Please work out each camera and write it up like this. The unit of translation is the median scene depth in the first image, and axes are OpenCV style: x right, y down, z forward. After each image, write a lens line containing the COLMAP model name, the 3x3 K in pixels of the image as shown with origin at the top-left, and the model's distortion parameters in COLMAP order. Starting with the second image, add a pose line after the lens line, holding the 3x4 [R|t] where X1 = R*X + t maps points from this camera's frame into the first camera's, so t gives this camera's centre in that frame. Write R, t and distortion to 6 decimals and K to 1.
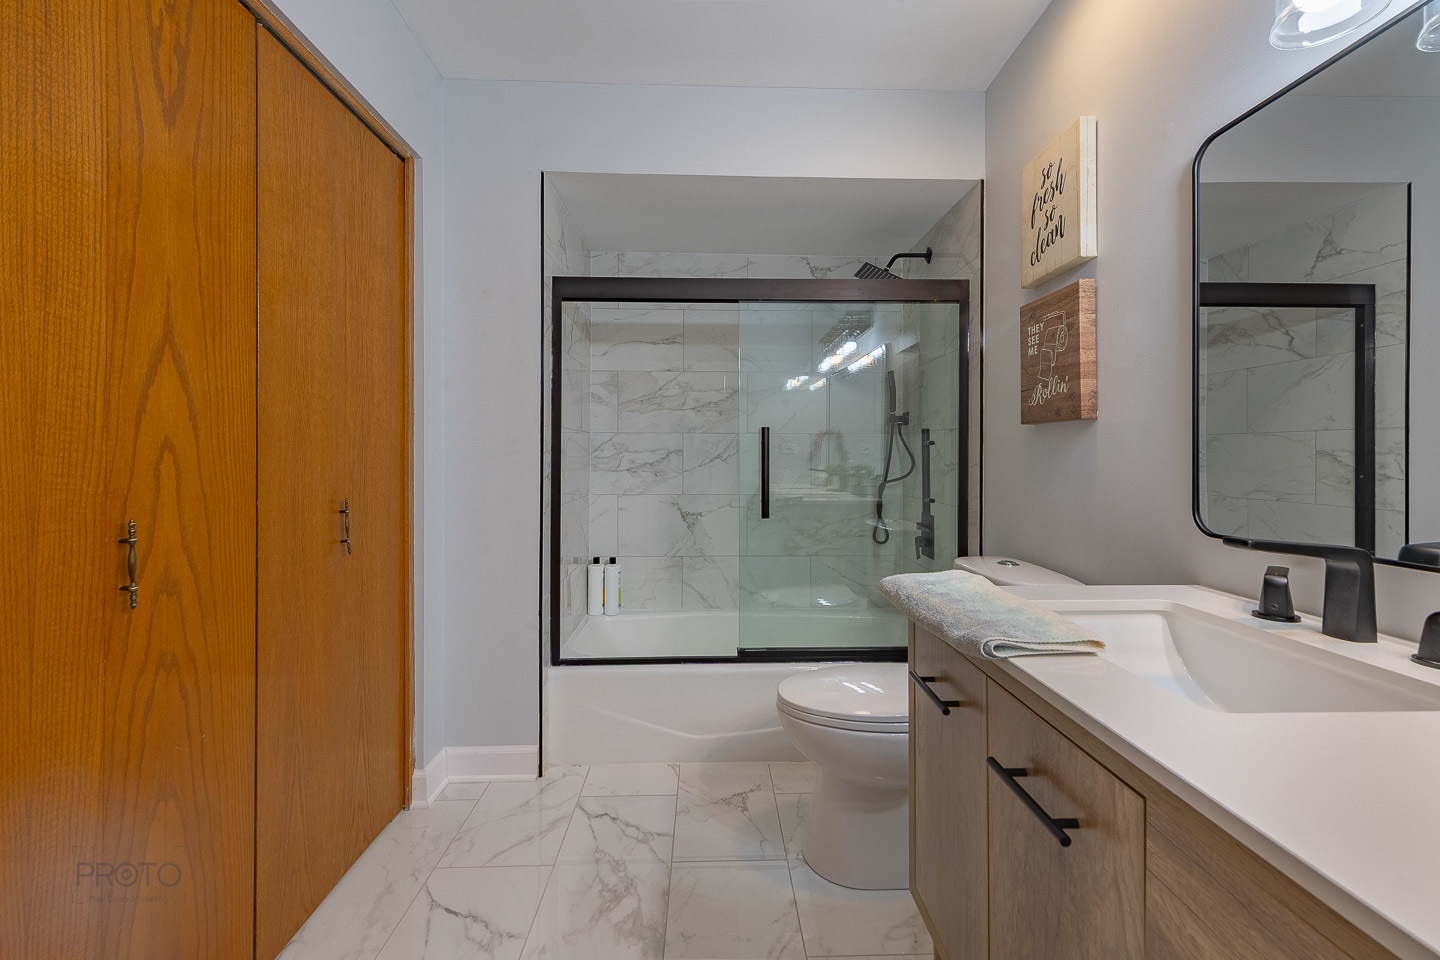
lens RADIAL K [[595.1, 0, 728.3], [0, 595.1, 454.2], [0, 0, 1]] dist [0.015064, -0.000453]
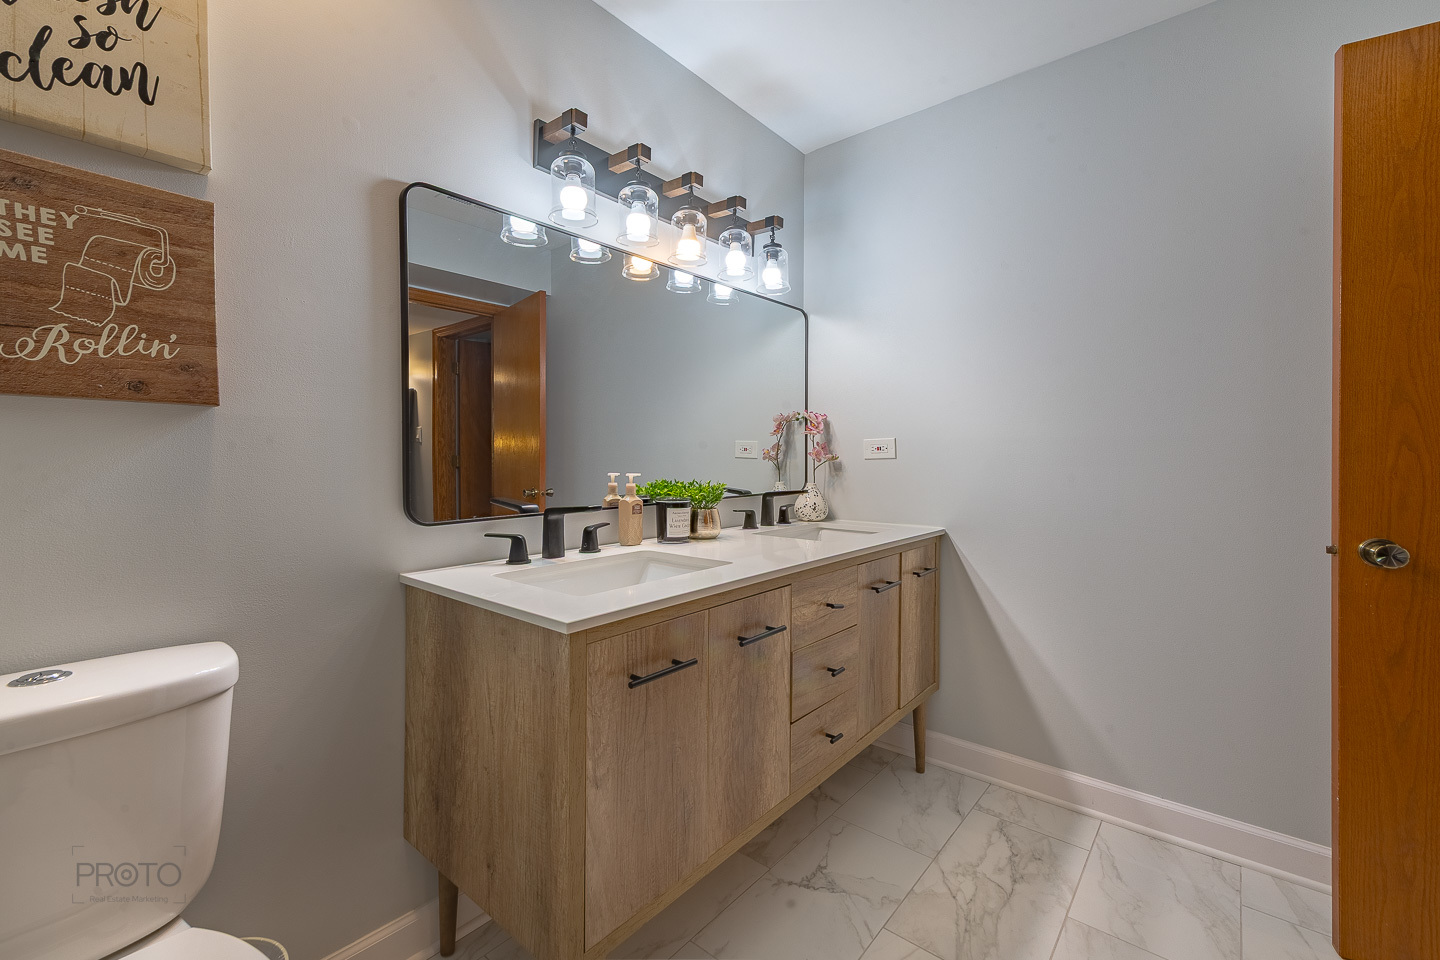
lens RADIAL K [[595.1, 0, 728.3], [0, 595.1, 454.2], [0, 0, 1]] dist [0.015064, -0.000453]
pose [[-0.738134, 0.001484, 0.674652, -0.297043], [-0.000284, 0.999997, -0.002511, -0.000672], [-0.674654, -0.002045, -0.738131, 1.039518]]
